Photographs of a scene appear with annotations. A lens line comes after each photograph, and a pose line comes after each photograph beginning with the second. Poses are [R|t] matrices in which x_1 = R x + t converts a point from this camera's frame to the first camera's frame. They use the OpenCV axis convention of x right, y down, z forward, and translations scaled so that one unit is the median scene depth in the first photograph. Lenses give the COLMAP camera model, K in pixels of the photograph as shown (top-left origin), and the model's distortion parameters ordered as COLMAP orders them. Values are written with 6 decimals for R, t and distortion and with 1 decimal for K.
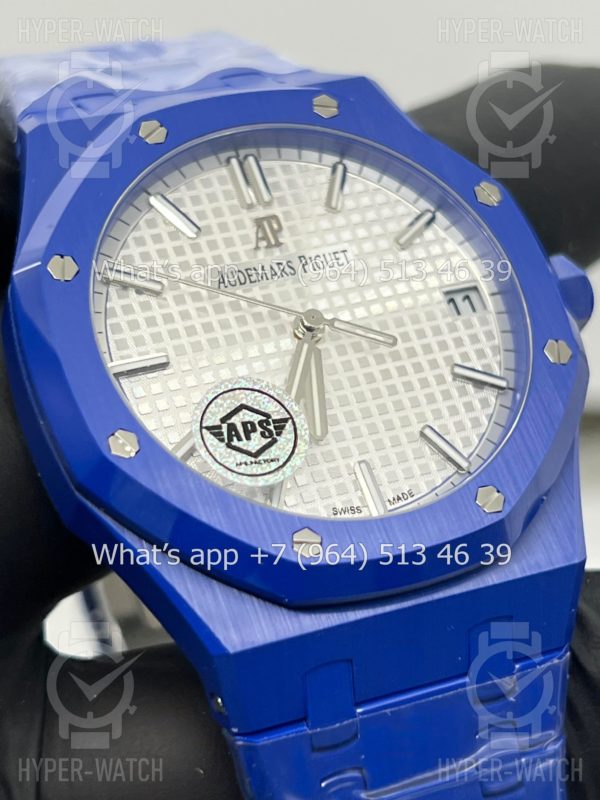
lens RADIAL K [[1812.4, 0, 300.0], [0, 1812.4, 400.0], [0, 0, 1]] dist [0.003033, -0.003616]
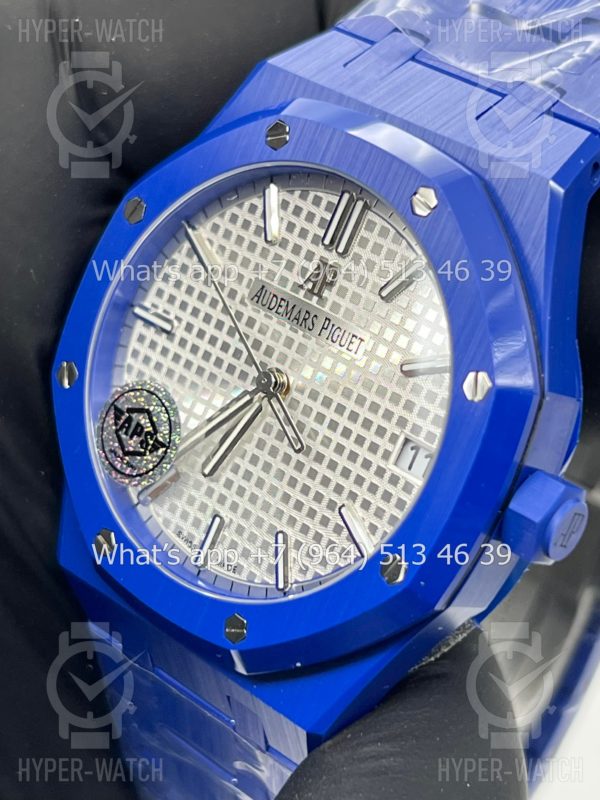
lens RADIAL K [[1812.4, 0, 300.0], [0, 1812.4, 400.0], [0, 0, 1]] dist [0.003033, -0.003616]
pose [[0.415530, 0.646372, -0.639952, 0.714928], [-0.244130, 0.757008, 0.606086, -0.698814], [0.876205, -0.095616, 0.472358, 0.556889]]
